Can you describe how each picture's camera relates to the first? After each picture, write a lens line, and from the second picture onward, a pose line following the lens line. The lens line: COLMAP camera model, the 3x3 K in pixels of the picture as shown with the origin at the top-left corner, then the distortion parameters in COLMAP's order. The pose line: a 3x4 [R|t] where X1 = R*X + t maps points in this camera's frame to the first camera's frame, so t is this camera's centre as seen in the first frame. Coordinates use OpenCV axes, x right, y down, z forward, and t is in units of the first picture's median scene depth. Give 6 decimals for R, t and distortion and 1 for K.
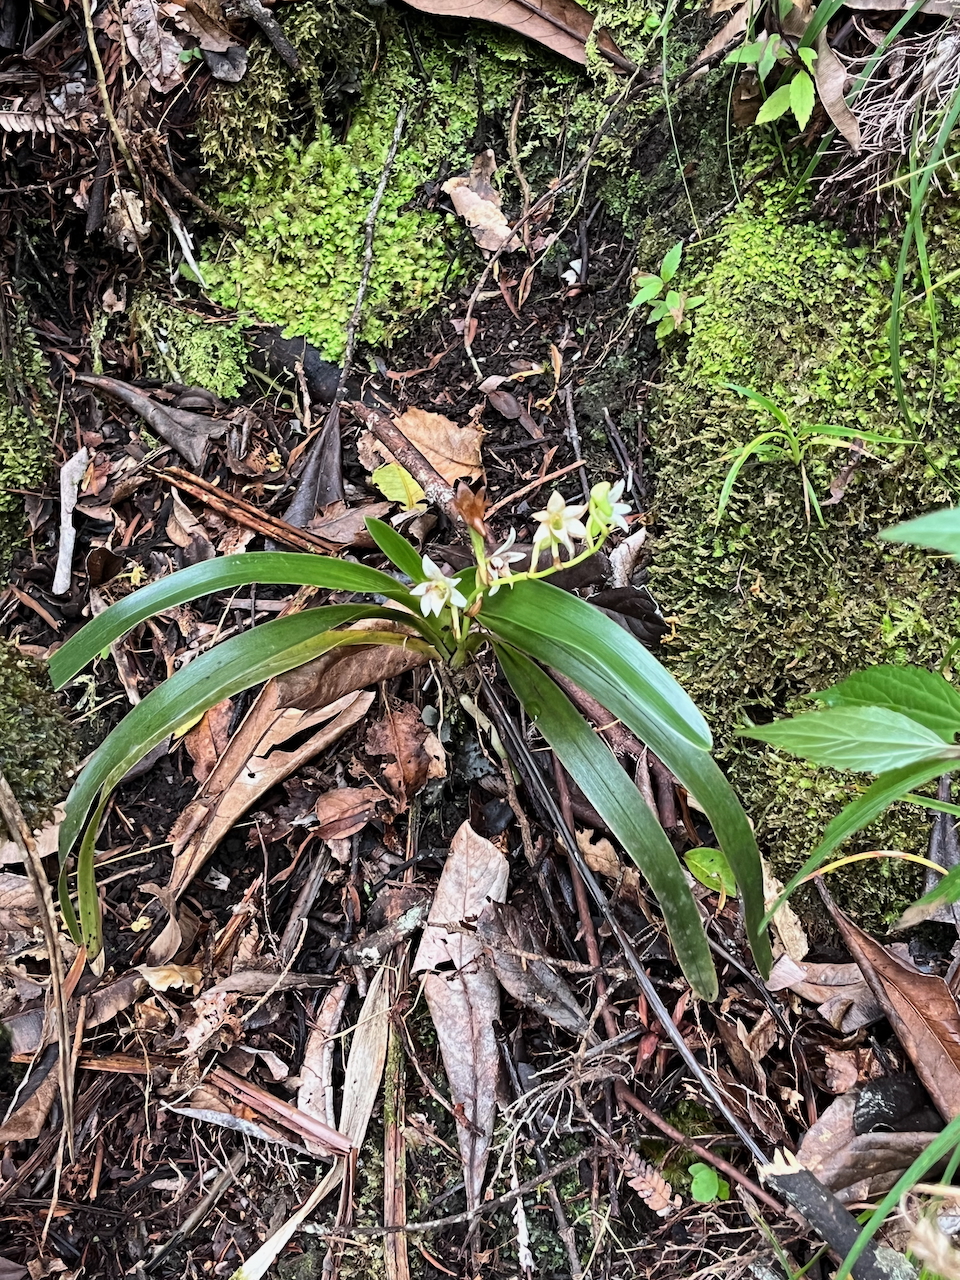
lens RADIAL K [[1753.7, 0, 480.7], [0, 1753.7, 640.0], [0, 0, 1]] dist [0.015938, 0.000000]
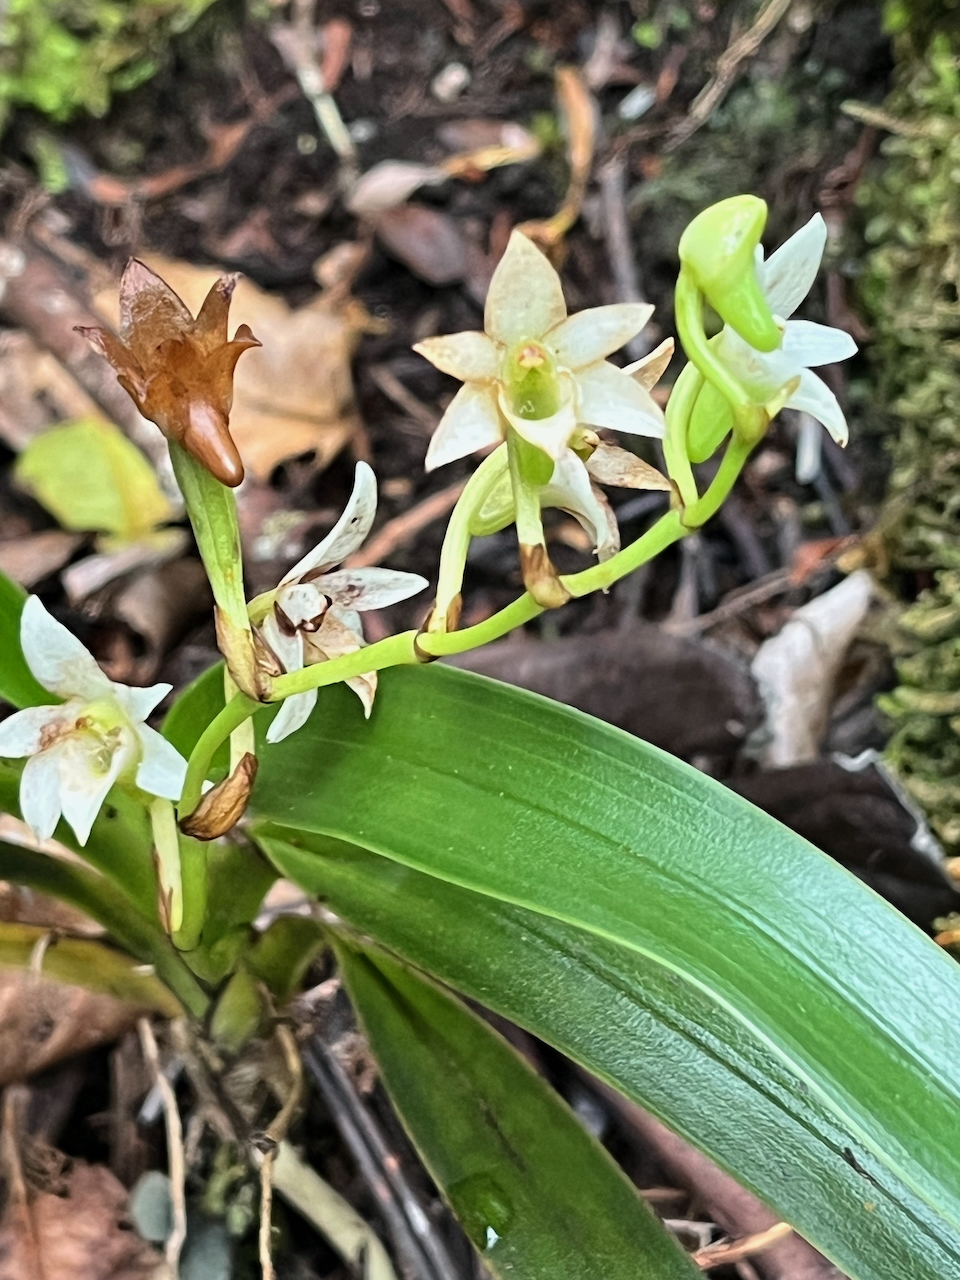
lens RADIAL K [[3138.8, 0, 479.6], [0, 3138.8, 640.9], [0, 0, 1]] dist [0.080500, 0.000000]
pose [[0.999860, -0.015982, -0.005027, 0.028815], [0.015342, 0.993972, -0.108551, 0.006488], [0.006731, 0.108459, 0.994078, 0.456409]]
